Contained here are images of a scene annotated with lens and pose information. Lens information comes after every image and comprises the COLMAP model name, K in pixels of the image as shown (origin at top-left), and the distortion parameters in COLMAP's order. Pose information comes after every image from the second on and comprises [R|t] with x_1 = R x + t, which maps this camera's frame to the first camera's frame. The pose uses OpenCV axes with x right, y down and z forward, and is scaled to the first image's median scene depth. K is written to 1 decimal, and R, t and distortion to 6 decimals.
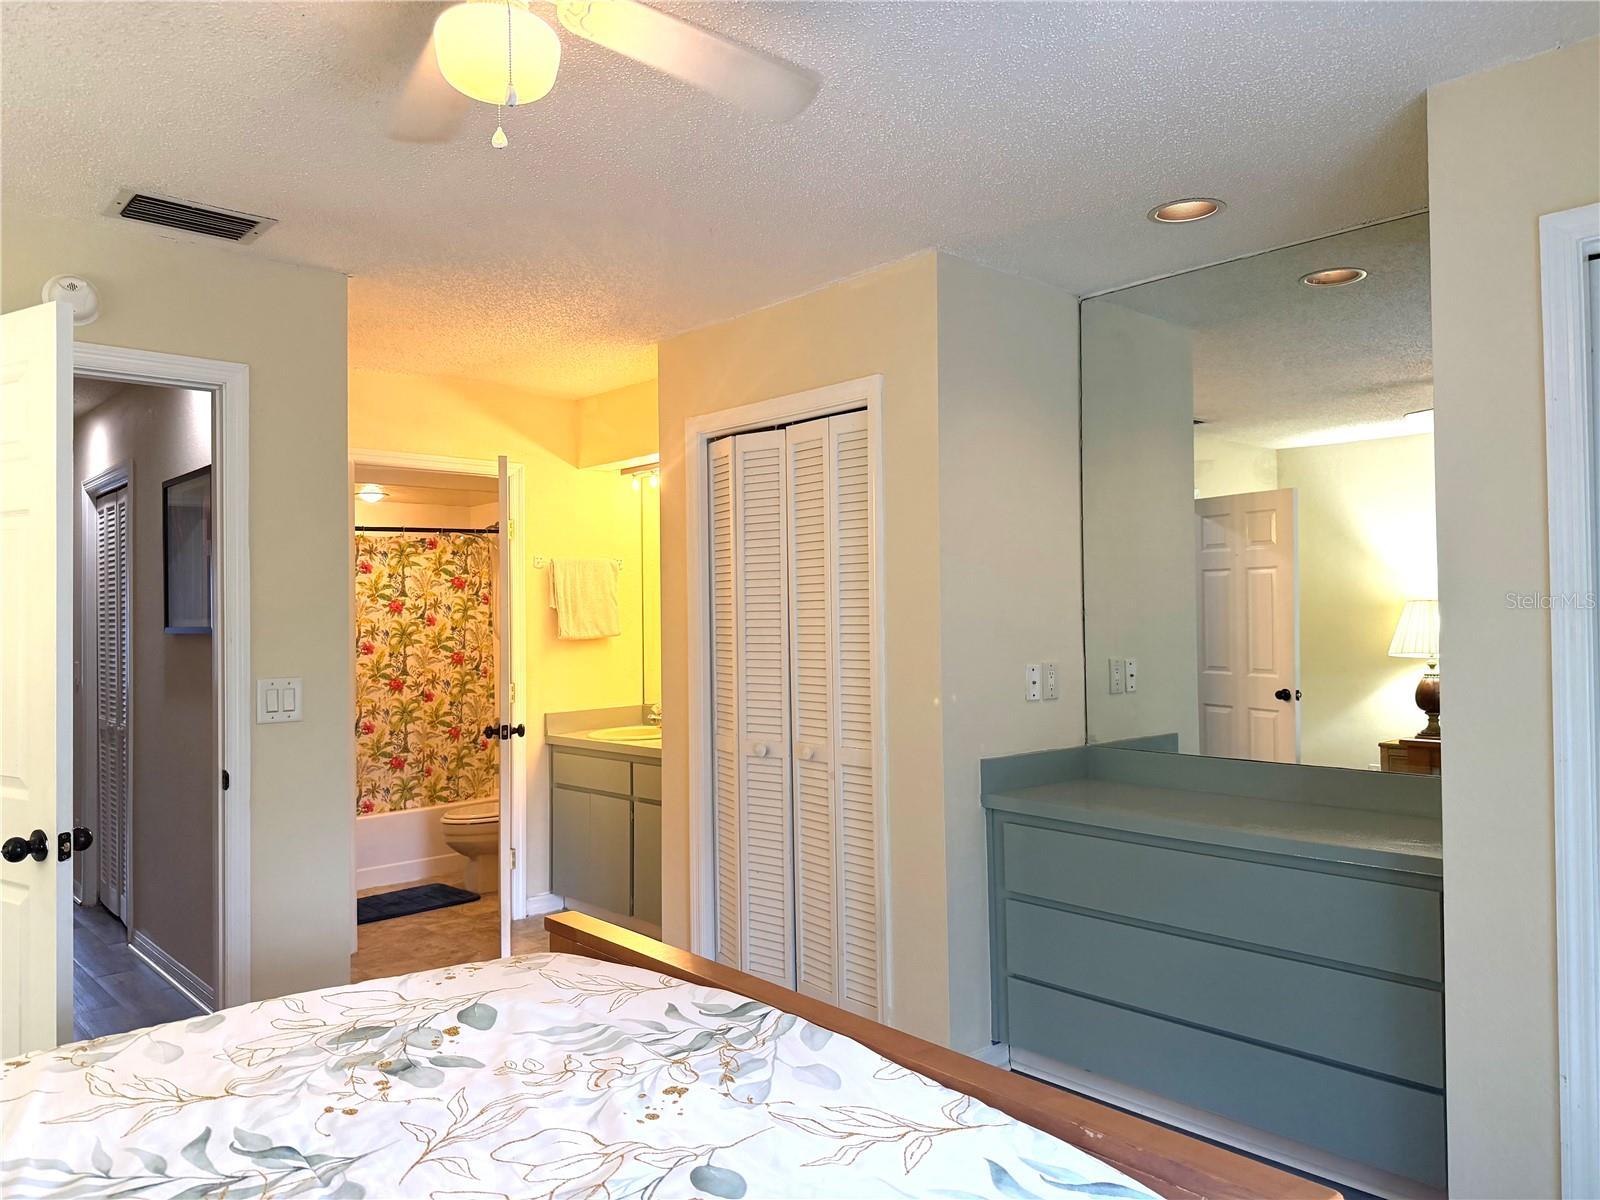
lens RADIAL K [[1146.1, 0, 800.0], [0, 1146.1, 600.0], [0, 0, 1]] dist [0.028316, -0.000955]
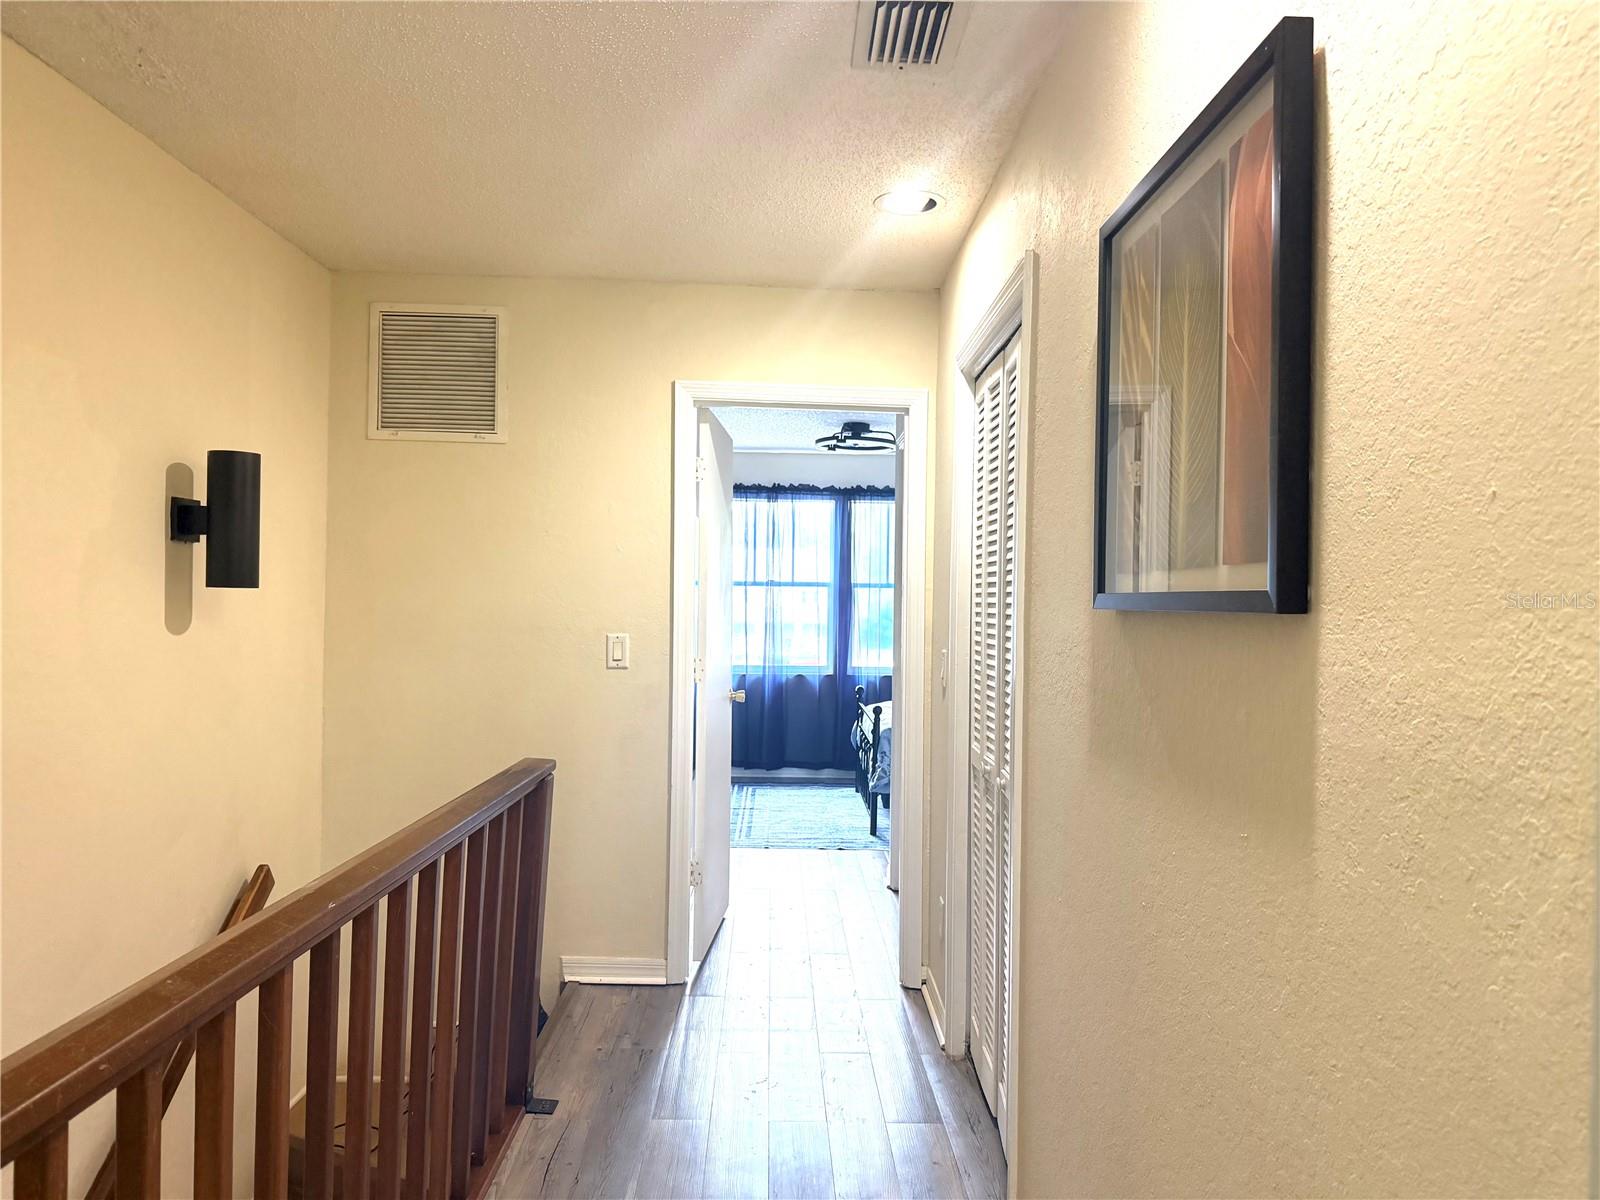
lens RADIAL K [[1146.1, 0, 800.0], [0, 1146.1, 600.0], [0, 0, 1]] dist [0.028316, -0.000955]
pose [[0.767206, 0.016333, -0.641193, -0.302454], [-0.020210, 0.999795, 0.001285, 0.024332], [0.641083, 0.011972, 0.767379, 0.501702]]
